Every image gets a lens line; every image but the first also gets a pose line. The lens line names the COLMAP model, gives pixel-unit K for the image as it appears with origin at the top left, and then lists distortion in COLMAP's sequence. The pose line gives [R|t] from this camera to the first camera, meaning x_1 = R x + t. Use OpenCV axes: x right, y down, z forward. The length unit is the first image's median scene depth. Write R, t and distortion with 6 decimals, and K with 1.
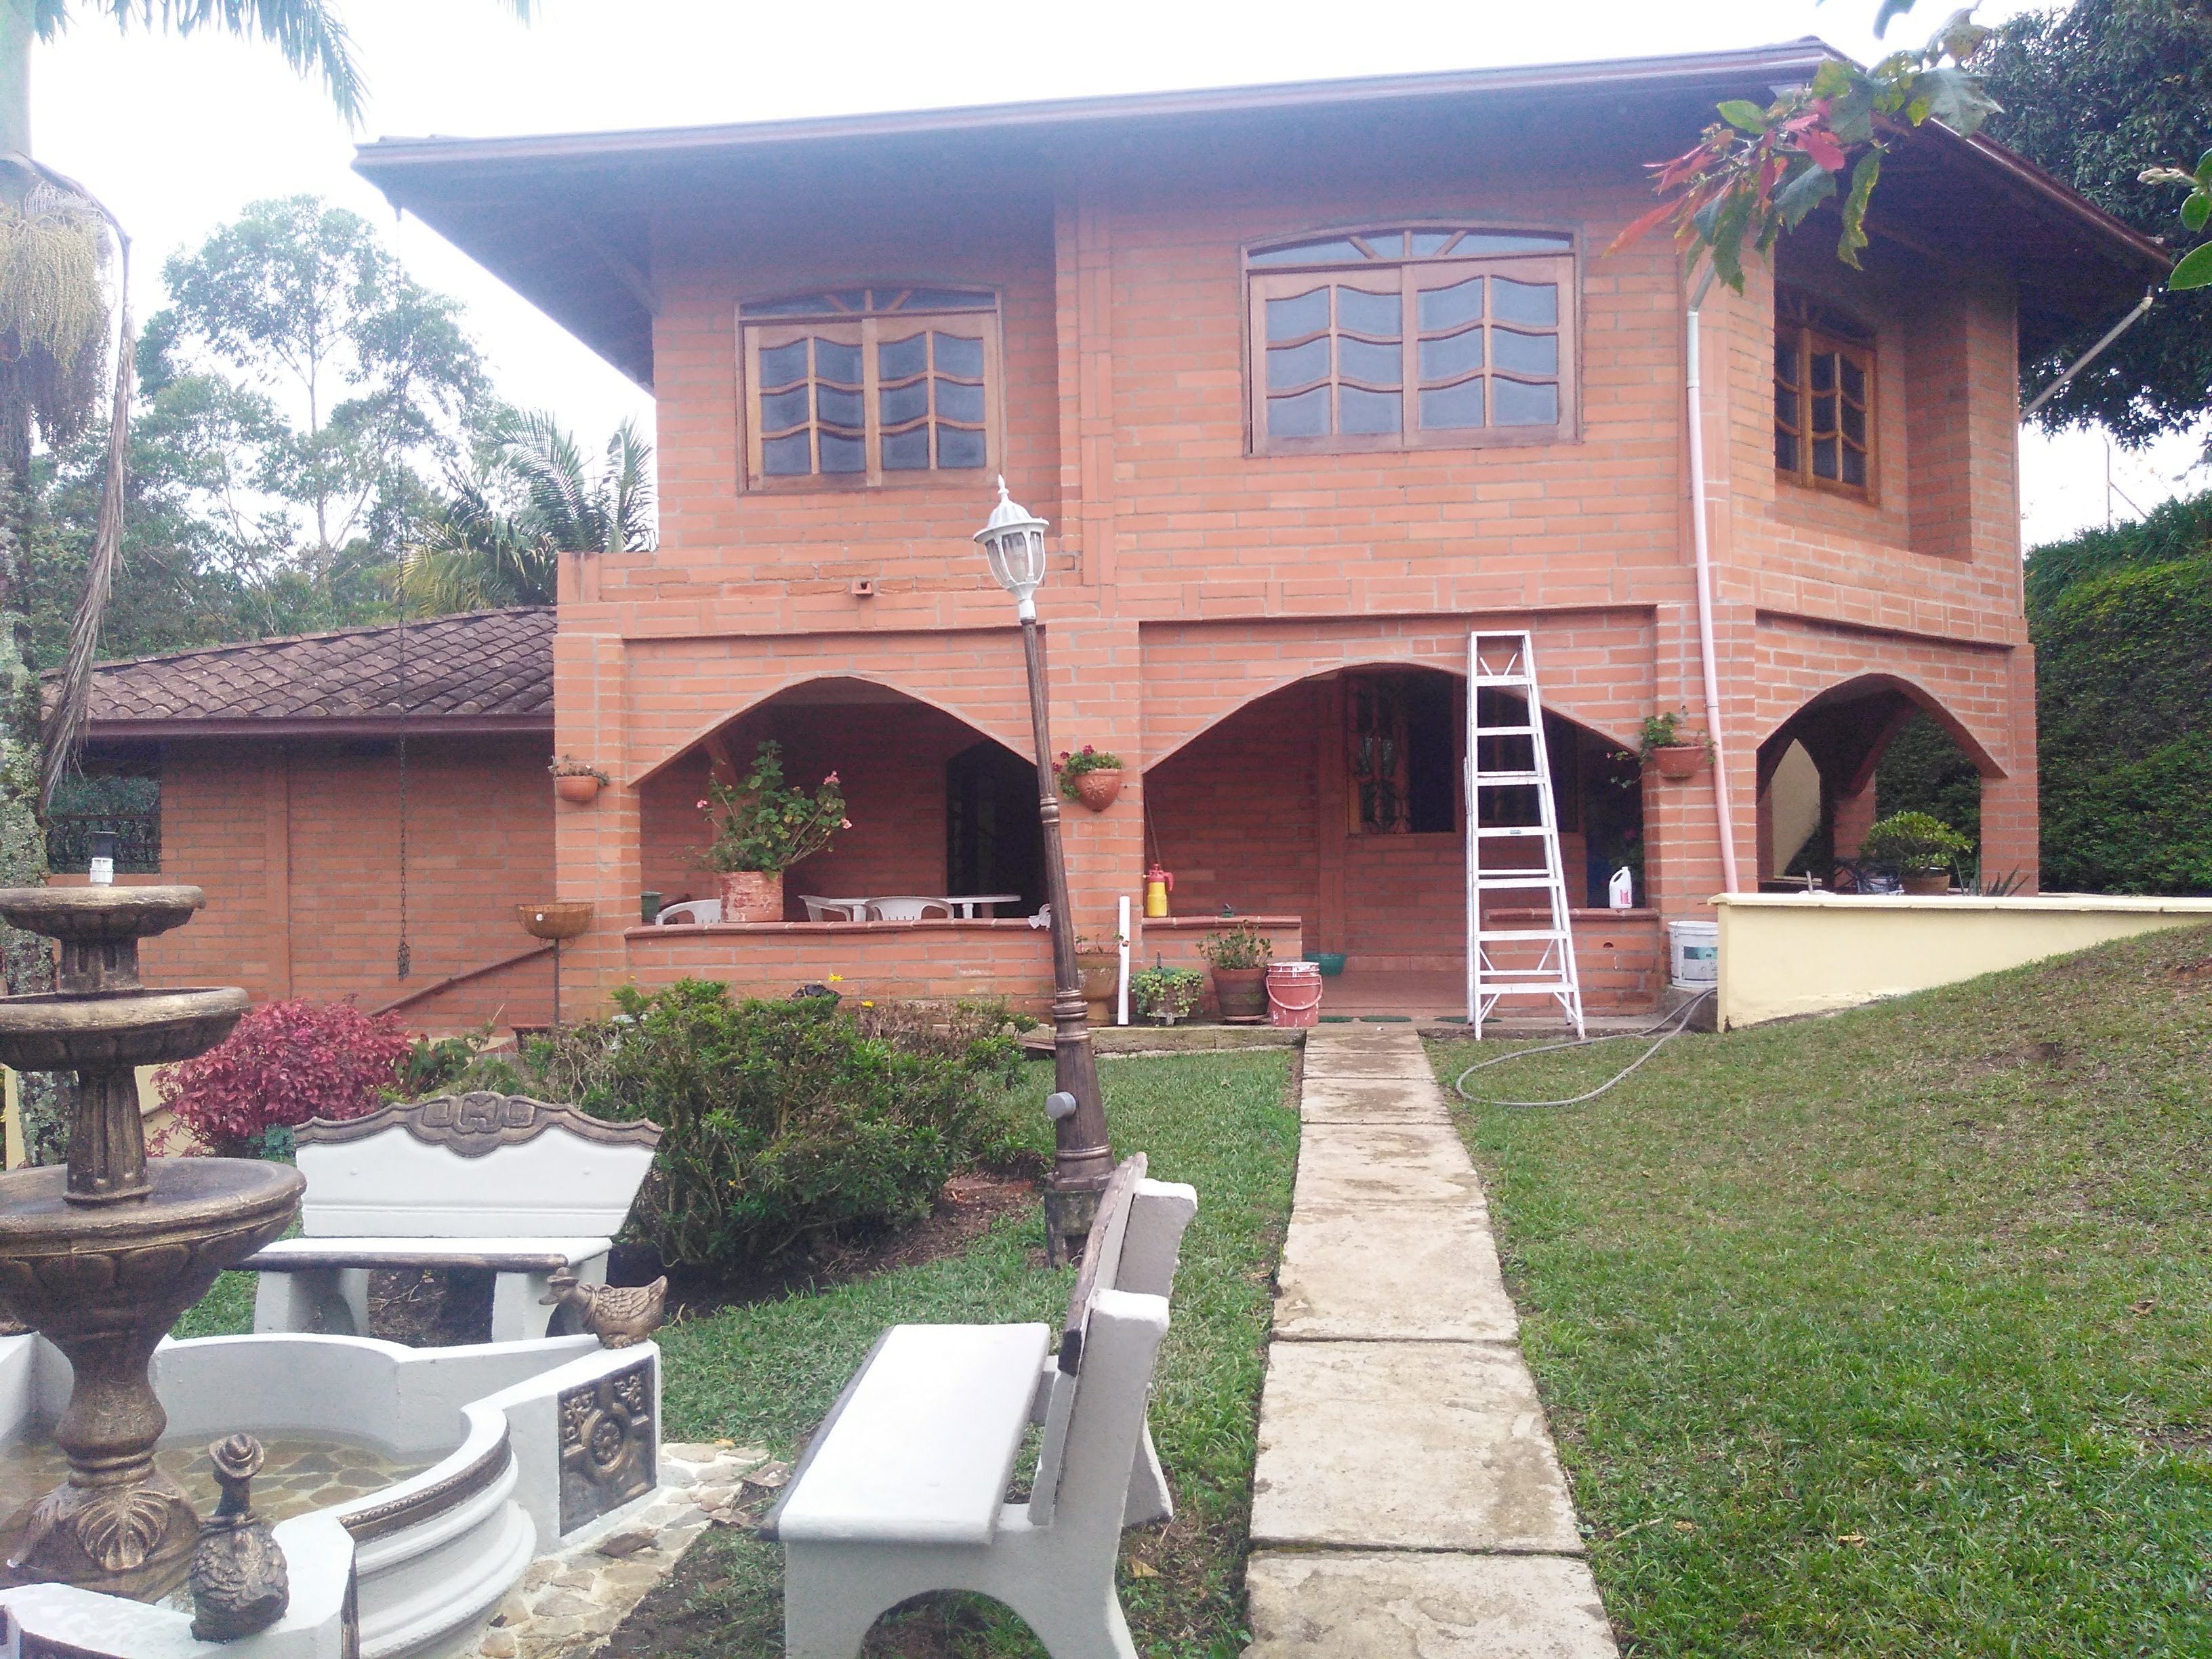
lens RADIAL K [[1754.8, 0, 1105.2], [0, 1754.8, 836.1], [0, 0, 1]] dist [0.119025, -0.240012]
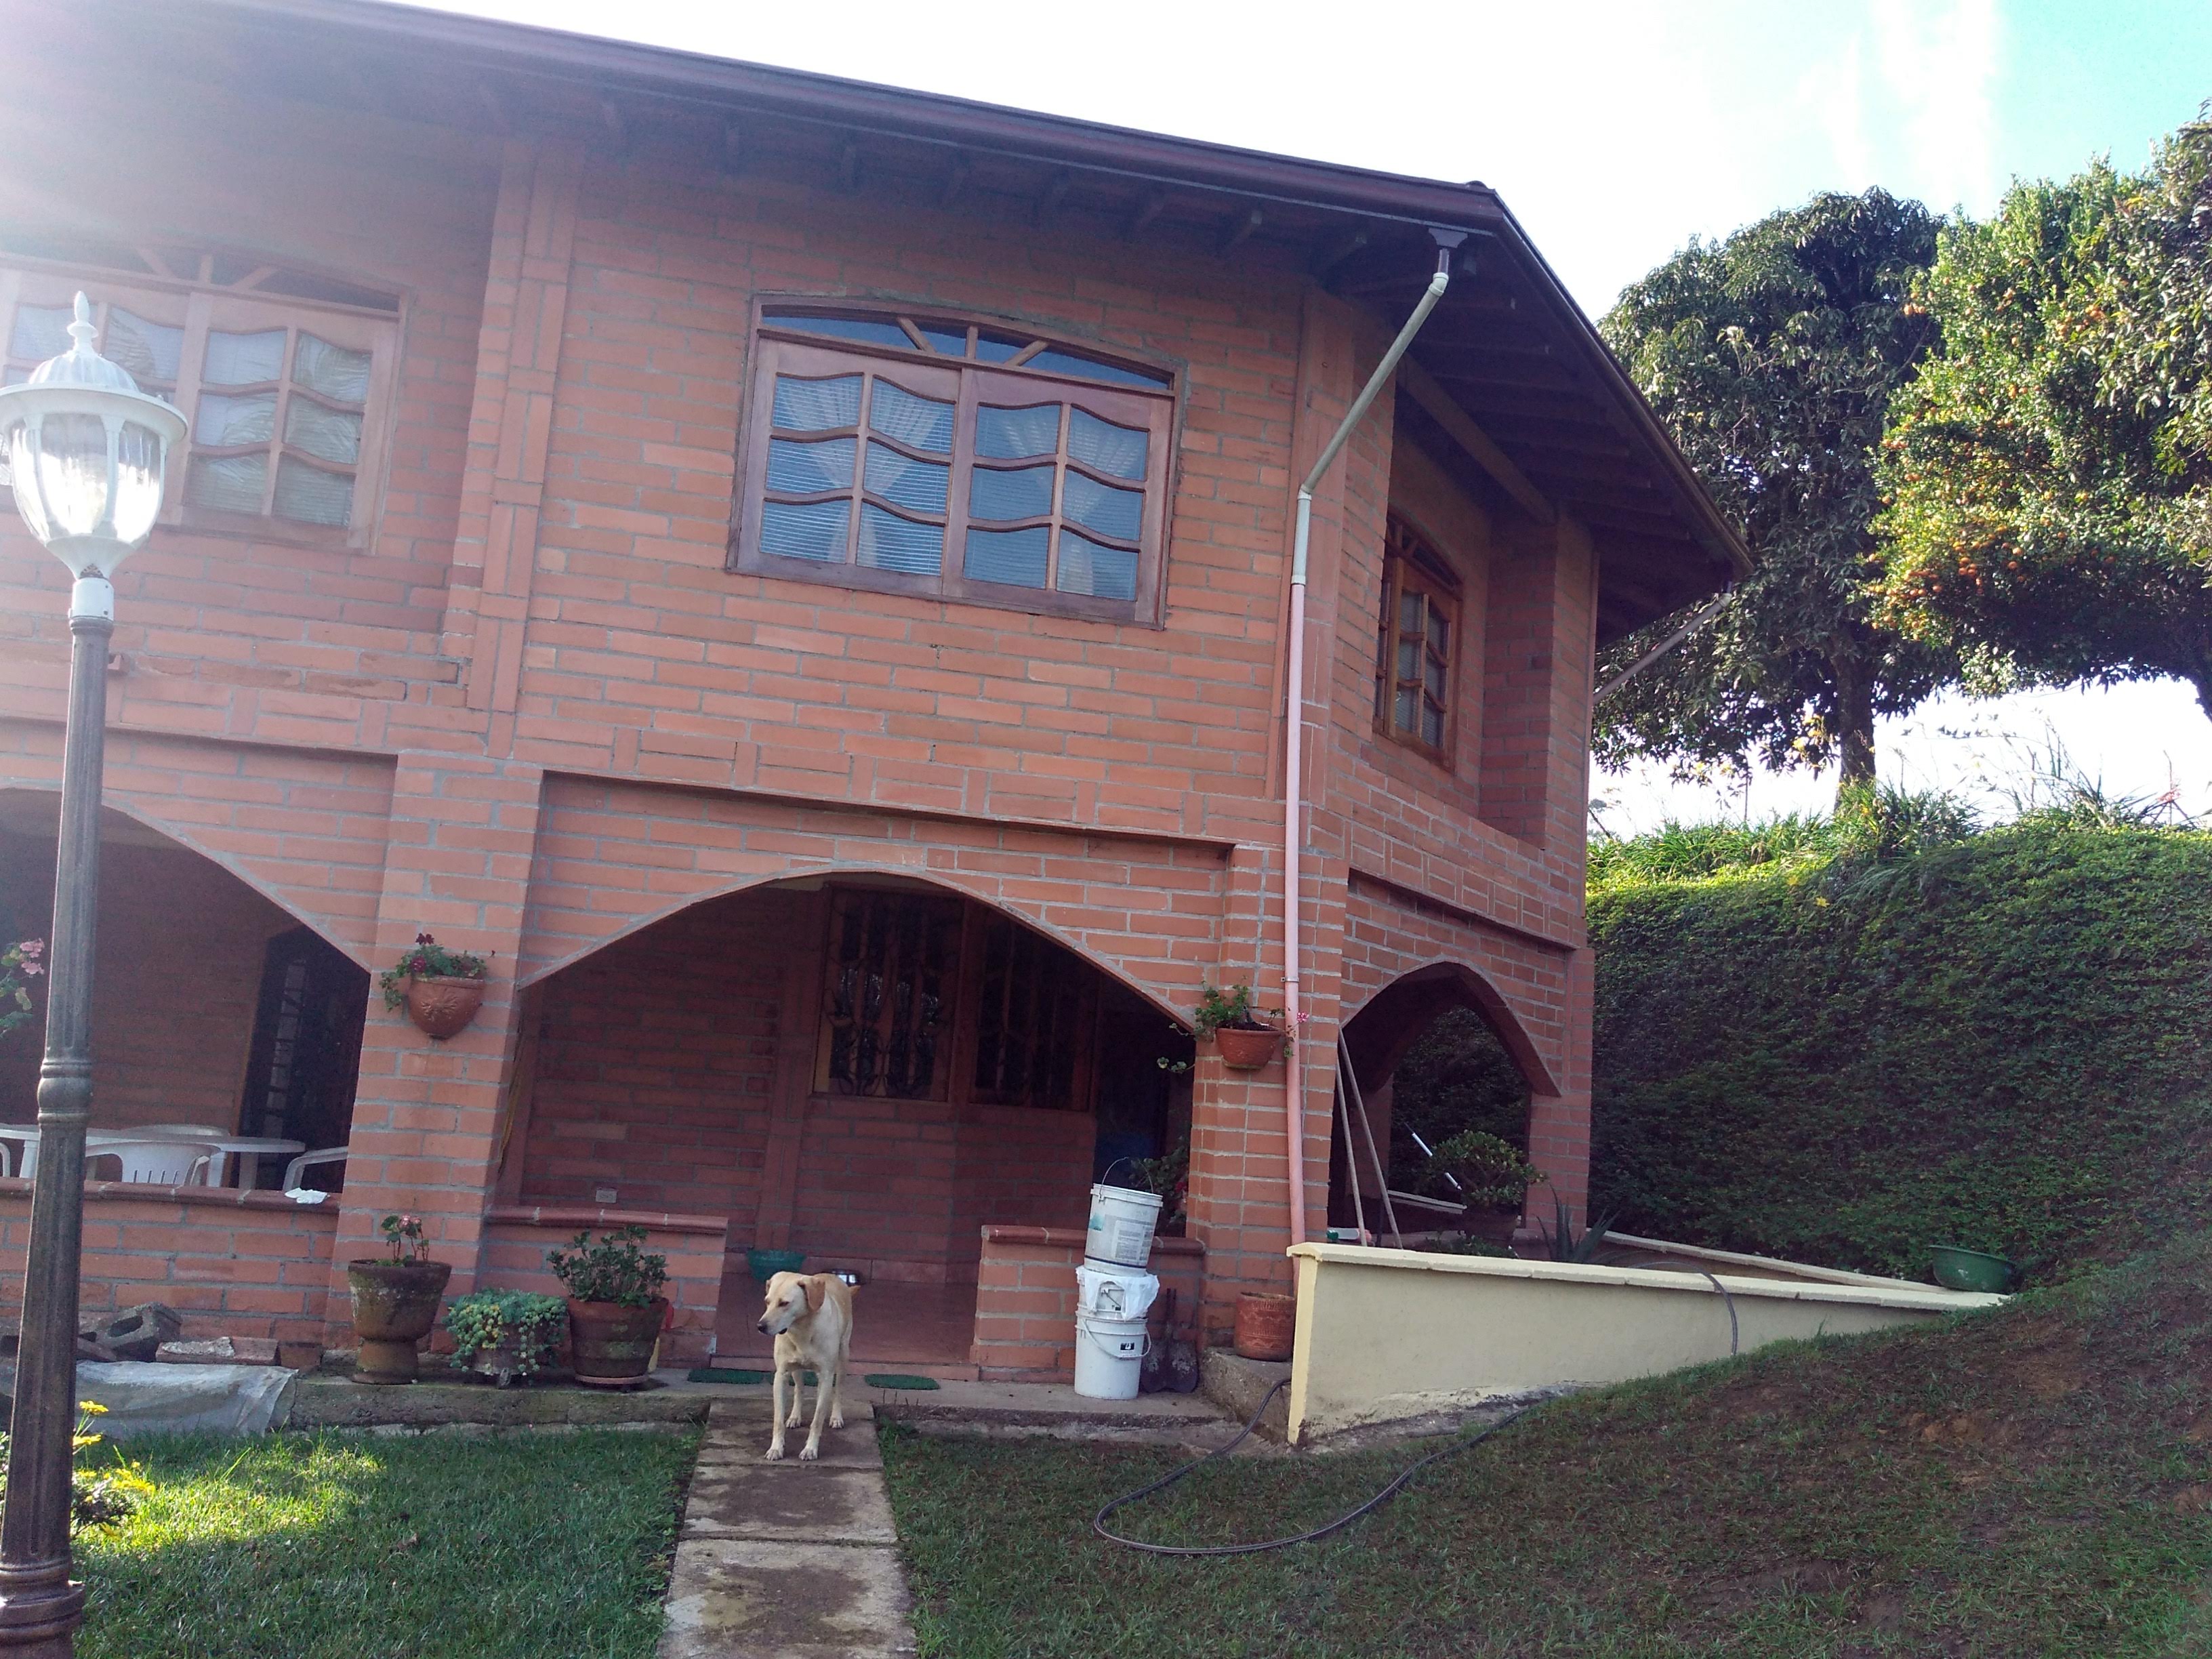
lens RADIAL K [[1754.8, 0, 1105.2], [0, 1754.8, 836.1], [0, 0, 1]] dist [0.119025, -0.240012]
pose [[0.951442, 0.130177, 0.278949, 0.038290], [-0.093426, 0.985553, -0.141268, -0.018488], [-0.293309, 0.108347, 0.949858, 0.272818]]
